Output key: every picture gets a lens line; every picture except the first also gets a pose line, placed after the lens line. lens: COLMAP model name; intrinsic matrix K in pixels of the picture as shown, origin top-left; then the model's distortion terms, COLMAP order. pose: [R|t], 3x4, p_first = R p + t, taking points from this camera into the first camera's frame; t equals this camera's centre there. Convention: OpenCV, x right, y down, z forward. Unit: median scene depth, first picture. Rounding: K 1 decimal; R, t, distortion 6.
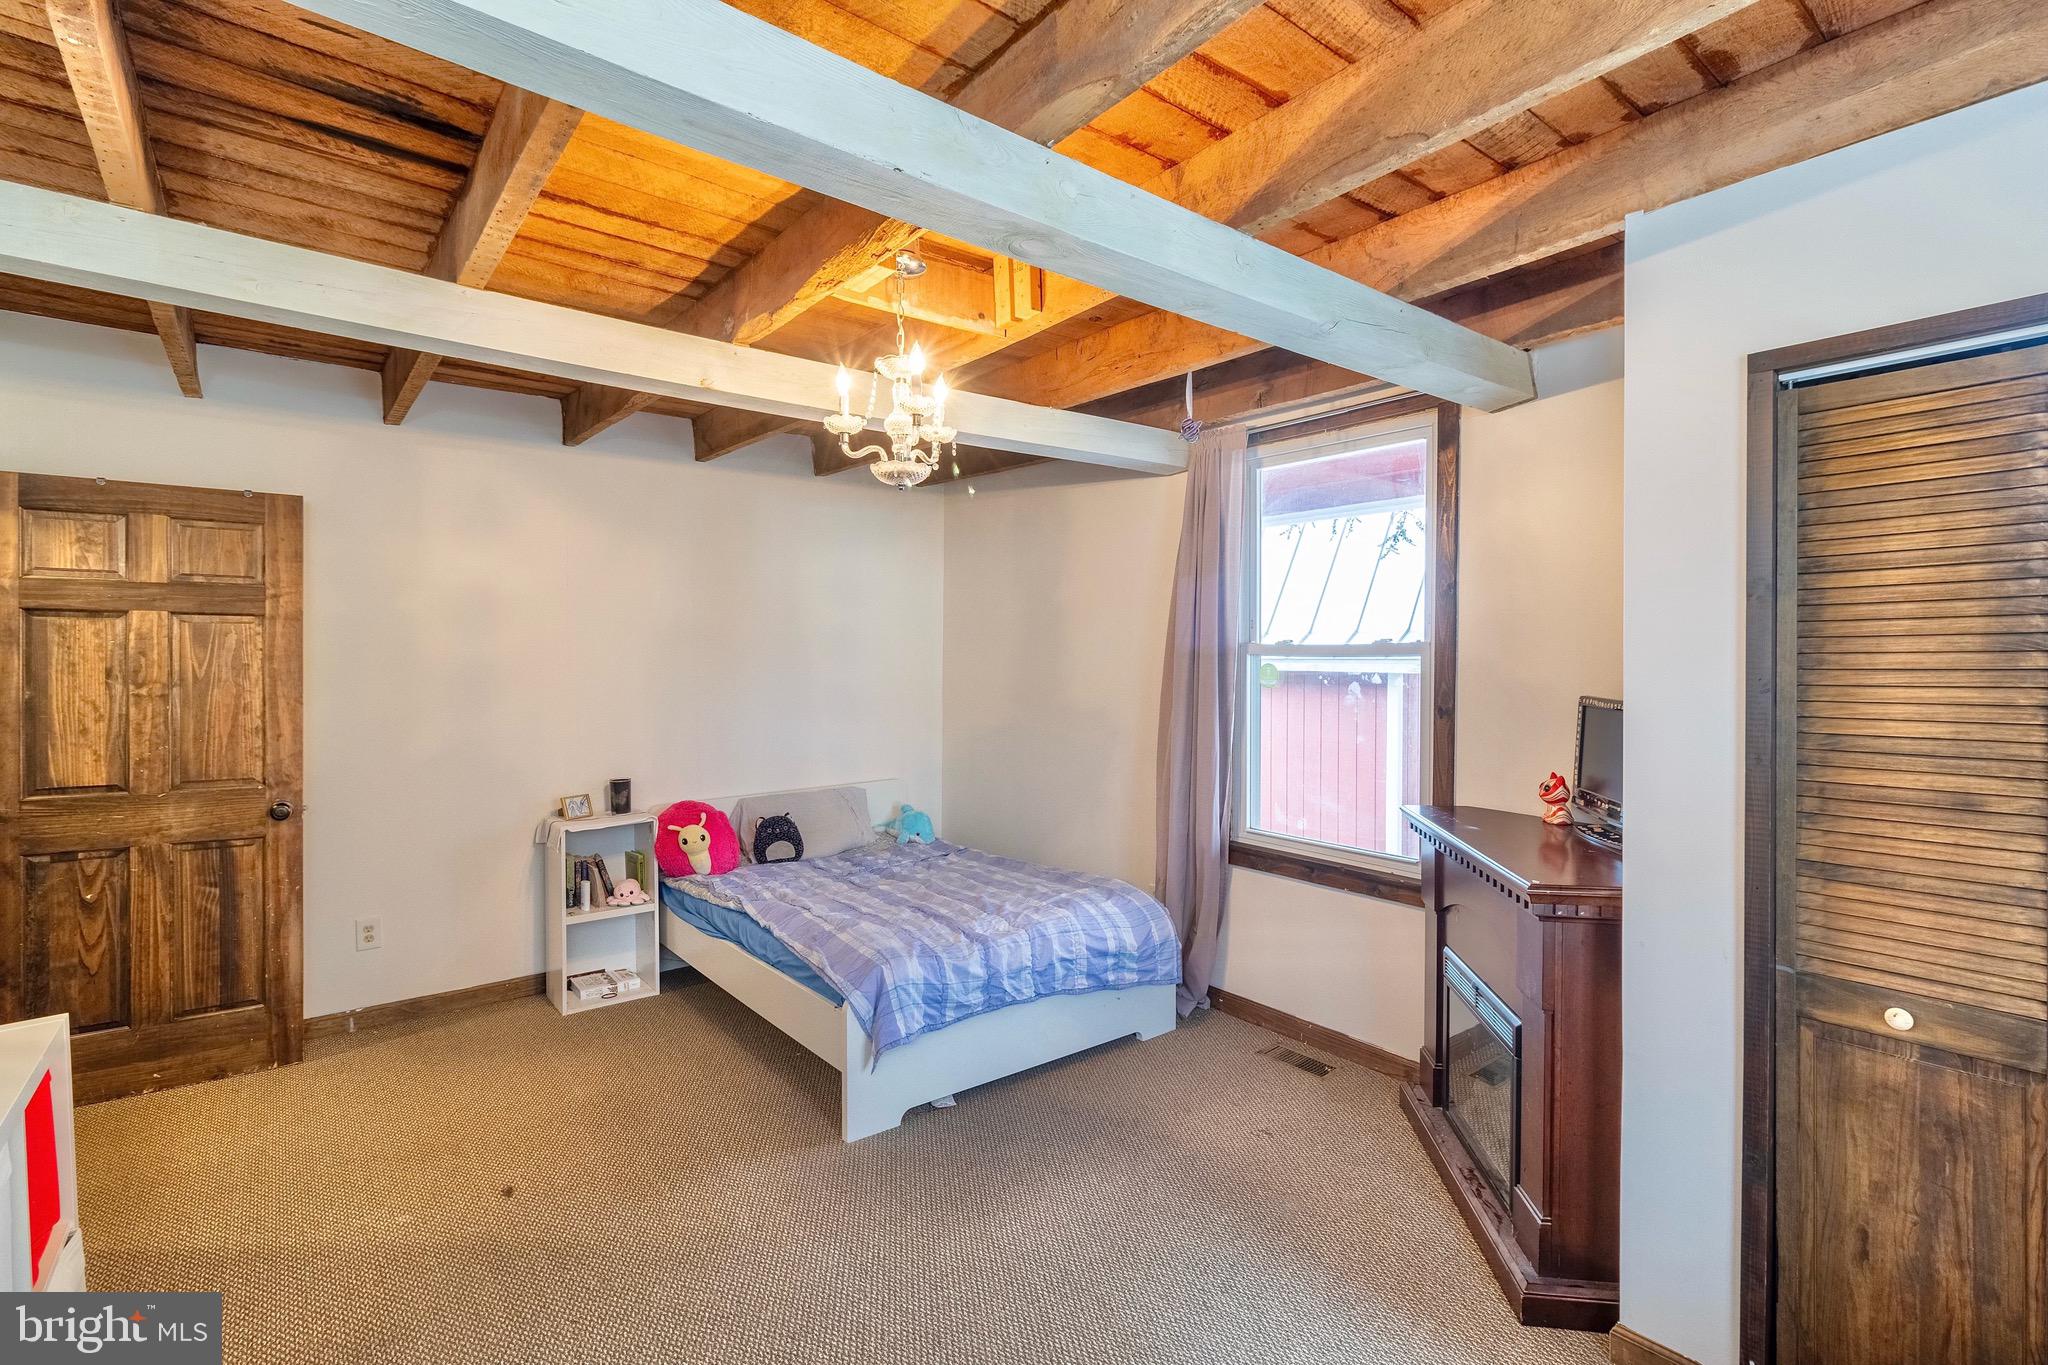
lens RADIAL K [[945.7, 0, 1019.1], [0, 945.7, 675.6], [0, 0, 1]] dist [0.003286, -0.000037]
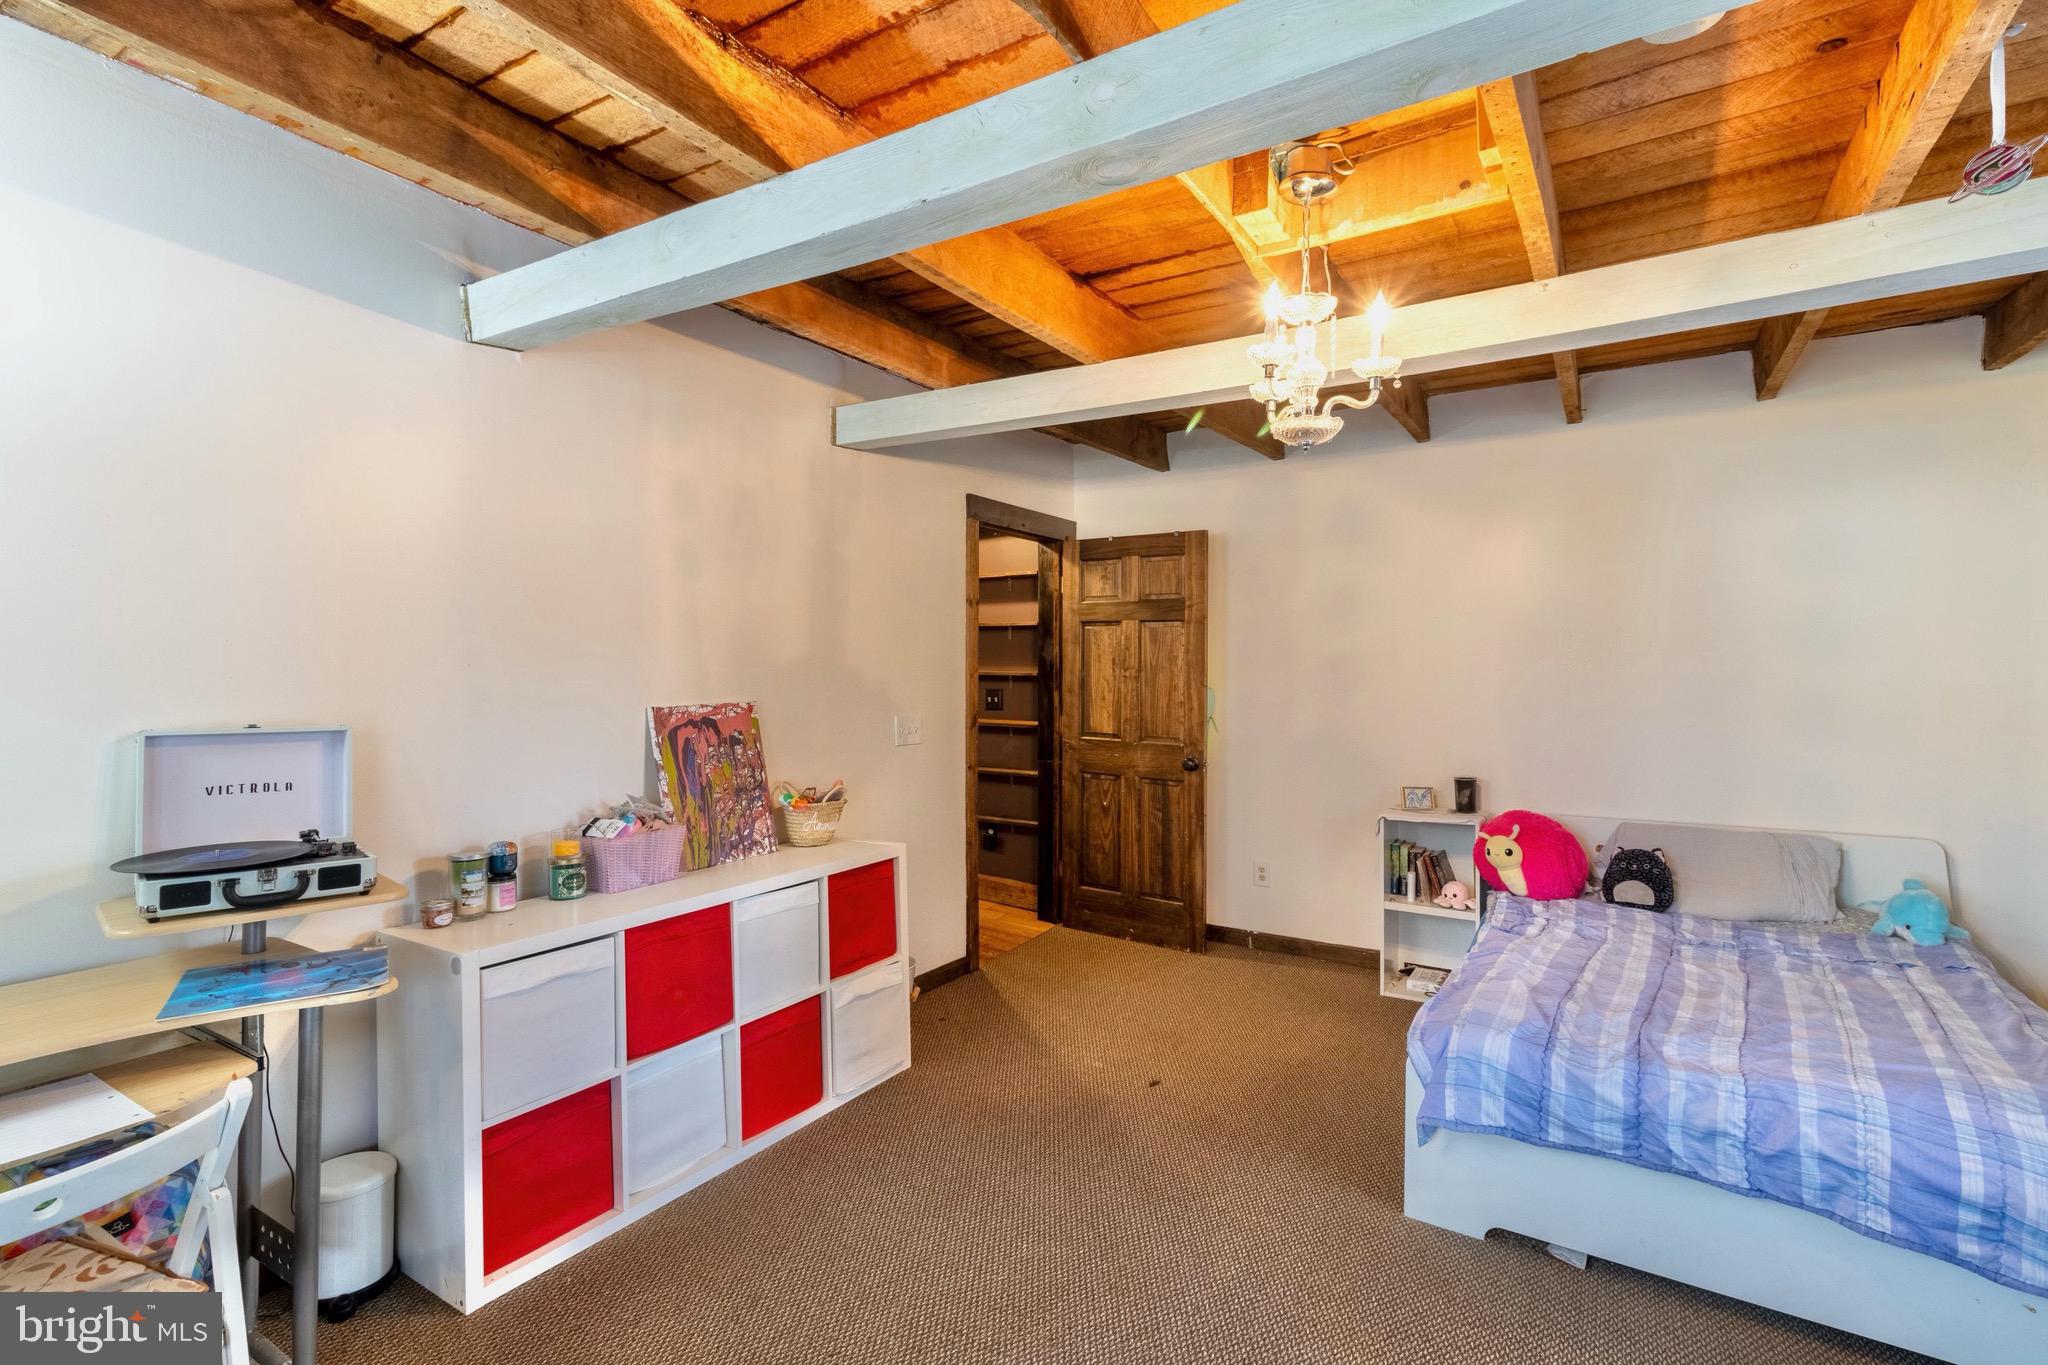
lens RADIAL K [[945.7, 0, 1017.2], [0, 945.7, 674.7], [0, 0, 1]] dist [0.003286, -0.000037]
pose [[0.328465, 0.018056, -0.944344, 0.424372], [-0.017742, 0.999759, 0.012945, 0.001735], [0.944350, 0.012503, 0.328706, 0.324633]]
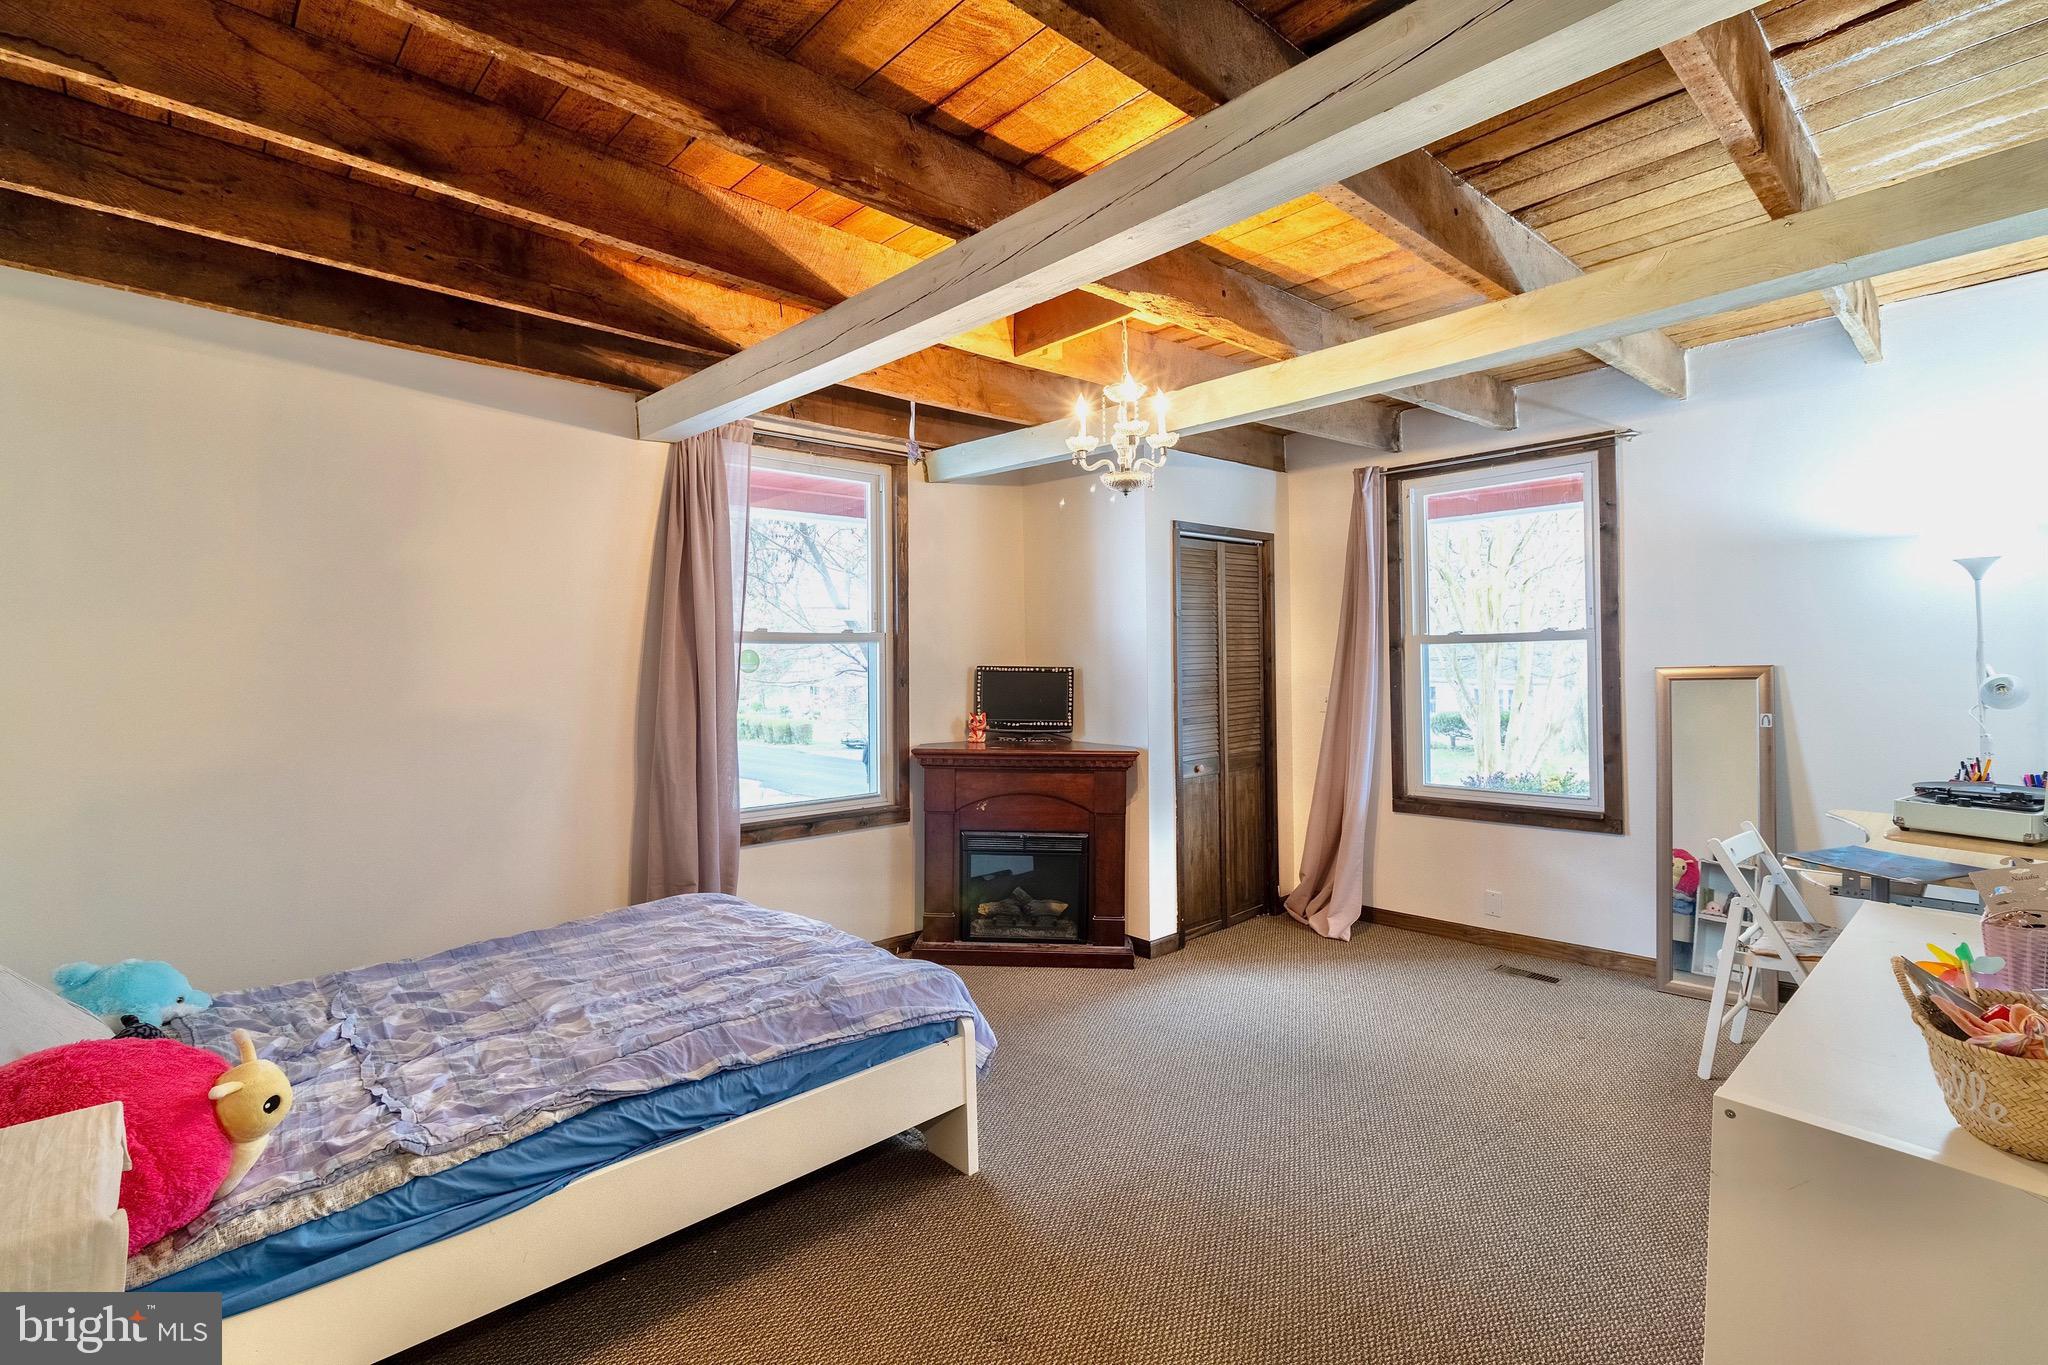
lens RADIAL K [[945.7, 0, 1018.6], [0, 945.7, 665.7], [0, 0, 1]] dist [0.003286, -0.000037]
pose [[-0.073990, -0.013090, 0.997173, -0.913927], [0.026633, 0.999531, 0.015097, -0.001969], [-0.996903, 0.027674, -0.073606, 0.861712]]
